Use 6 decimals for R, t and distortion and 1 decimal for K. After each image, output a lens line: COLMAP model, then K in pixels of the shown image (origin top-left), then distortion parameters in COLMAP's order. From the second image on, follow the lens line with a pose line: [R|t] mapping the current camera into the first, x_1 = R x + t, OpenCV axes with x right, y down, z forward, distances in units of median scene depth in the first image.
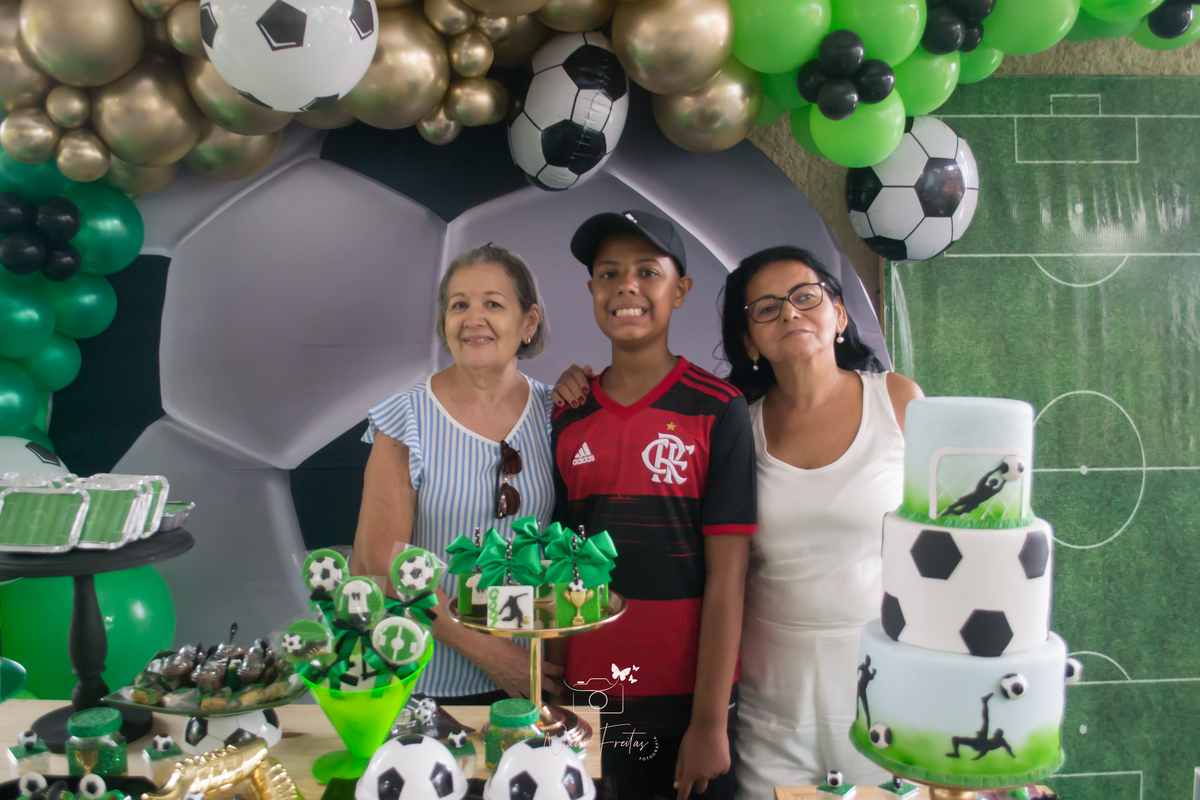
lens RADIAL K [[1101.9, 0, 598.9], [0, 1101.9, 401.2], [0, 0, 1]] dist [-0.069955, 0.014282]
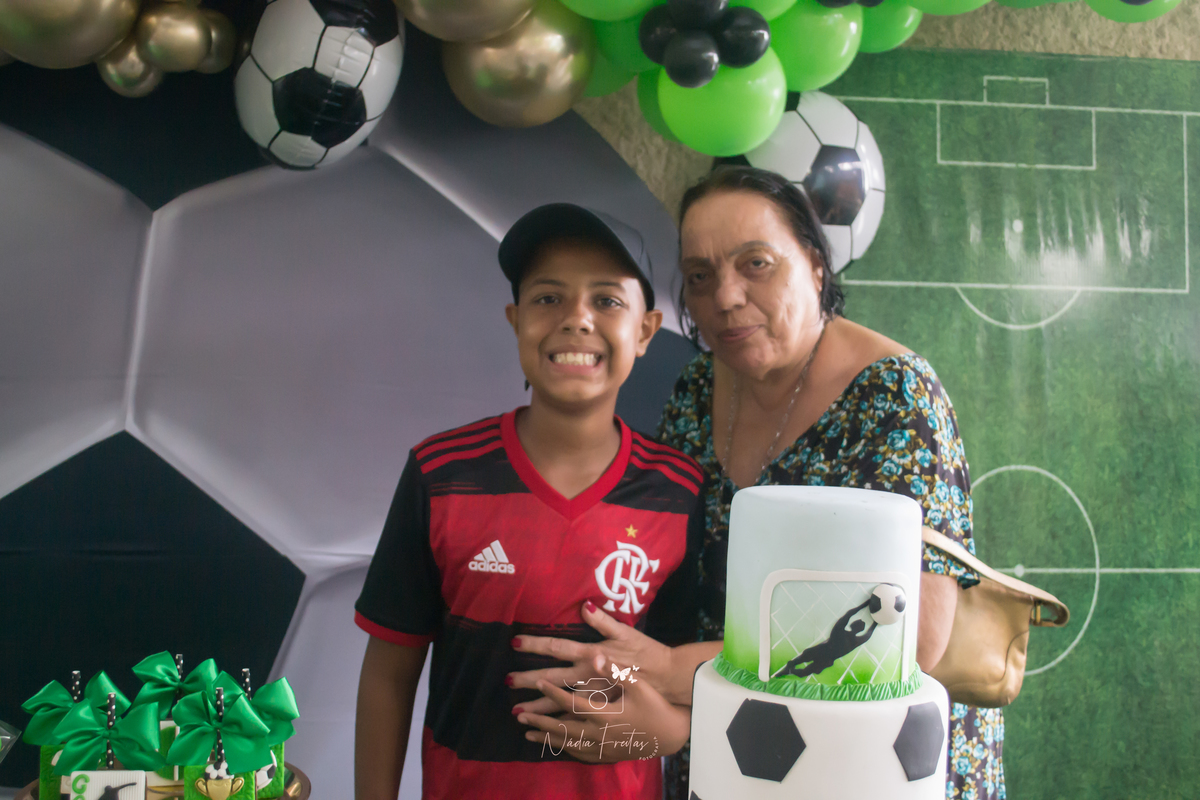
lens RADIAL K [[1319.7, 0, 599.6], [0, 1319.7, 399.8], [0, 0, 1]] dist [-0.050427, 0.012859]
pose [[0.994753, 0.028179, 0.098347, 0.064107], [-0.024094, 0.998807, -0.042482, -0.009816], [-0.099427, 0.039889, 0.994245, 0.120443]]
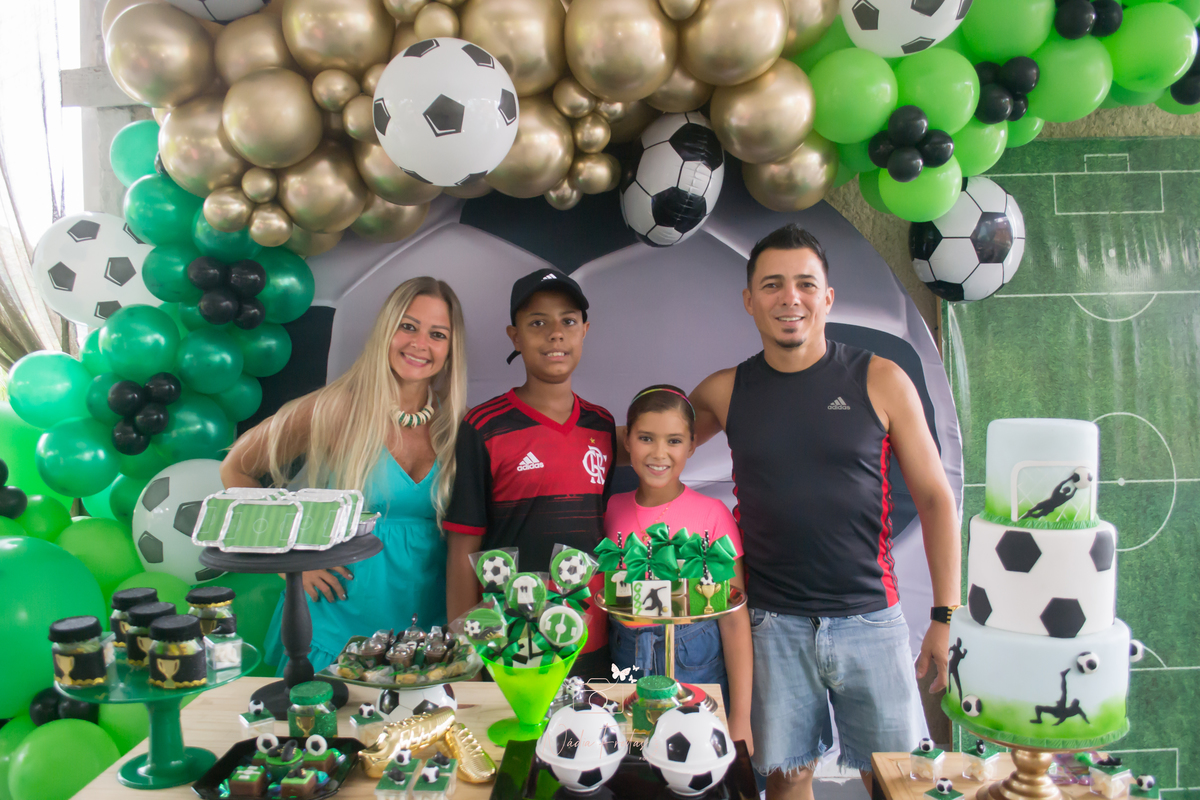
lens RADIAL K [[976.7, 0, 597.3], [0, 976.7, 402.0], [0, 0, 1]] dist [-0.077068, 0.008745]
pose [[0.997962, -0.010442, -0.062947, -0.038139], [0.008810, 0.999619, -0.026146, 0.000846], [0.063196, 0.025538, 0.997674, -0.034087]]
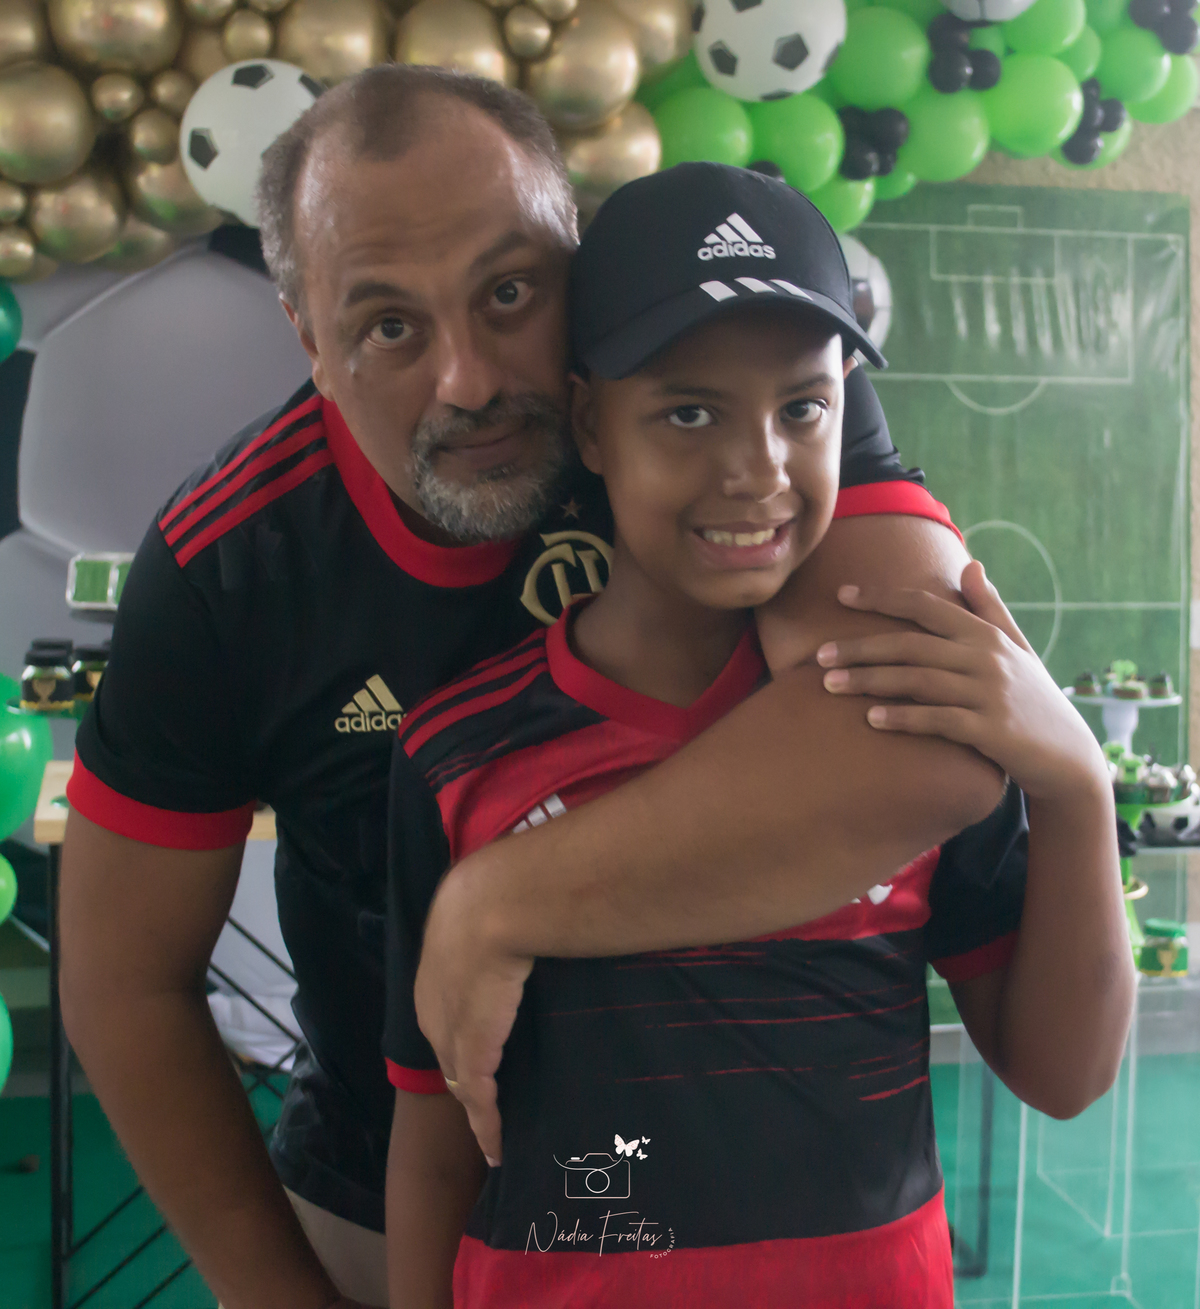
lens RADIAL K [[2317.0, 0, 715.9], [0, 2317.0, 658.0], [0, 0, 1]] dist [-0.028597, -0.035240]
pose [[0.970260, 0.003863, 0.242033, -0.283157], [-0.008814, 0.999773, 0.019378, 0.072134], [-0.241903, -0.020935, 0.970075, -0.909417]]
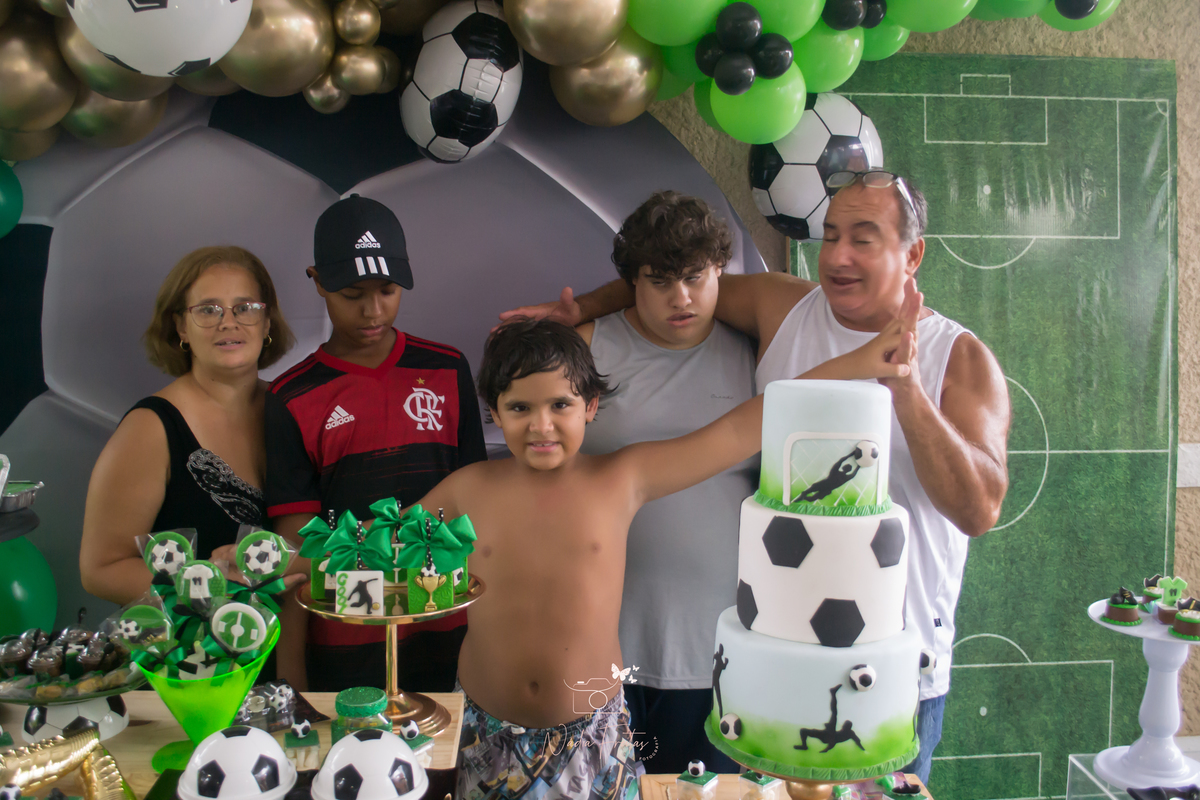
lens RADIAL K [[1098.5, 0, 598.8], [0, 1098.5, 399.7], [0, 0, 1]] dist [-0.071039, 0.015973]
pose [[0.999052, 0.008614, 0.042670, 0.047056], [-0.009473, 0.999756, 0.019977, -0.001945], [-0.042488, -0.020362, 0.998889, 0.018026]]
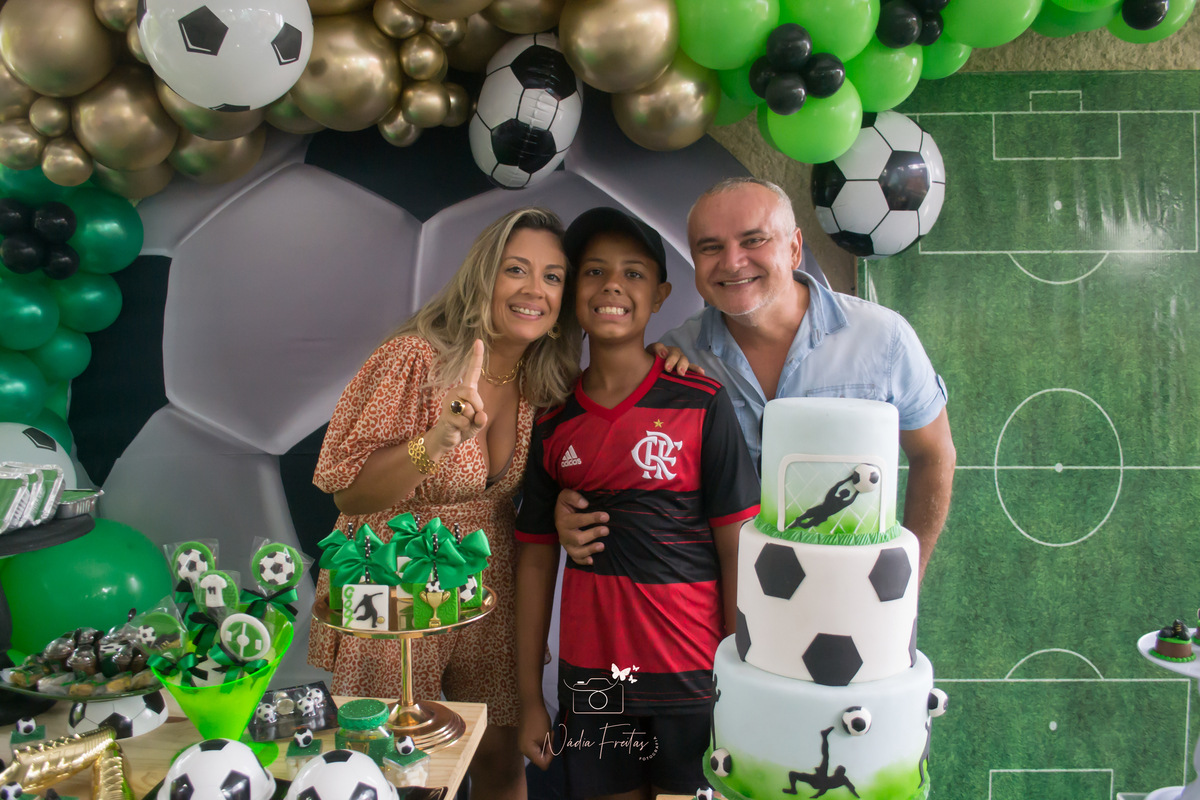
lens RADIAL K [[971.1, 0, 598.7], [0, 971.1, 403.9], [0, 0, 1]] dist [-0.078598, 0.010526]
pose [[0.994981, 0.011314, -0.099419, 0.113481], [-0.009837, 0.999834, 0.015328, -0.004728], [0.099576, -0.014274, 0.994928, 0.088926]]
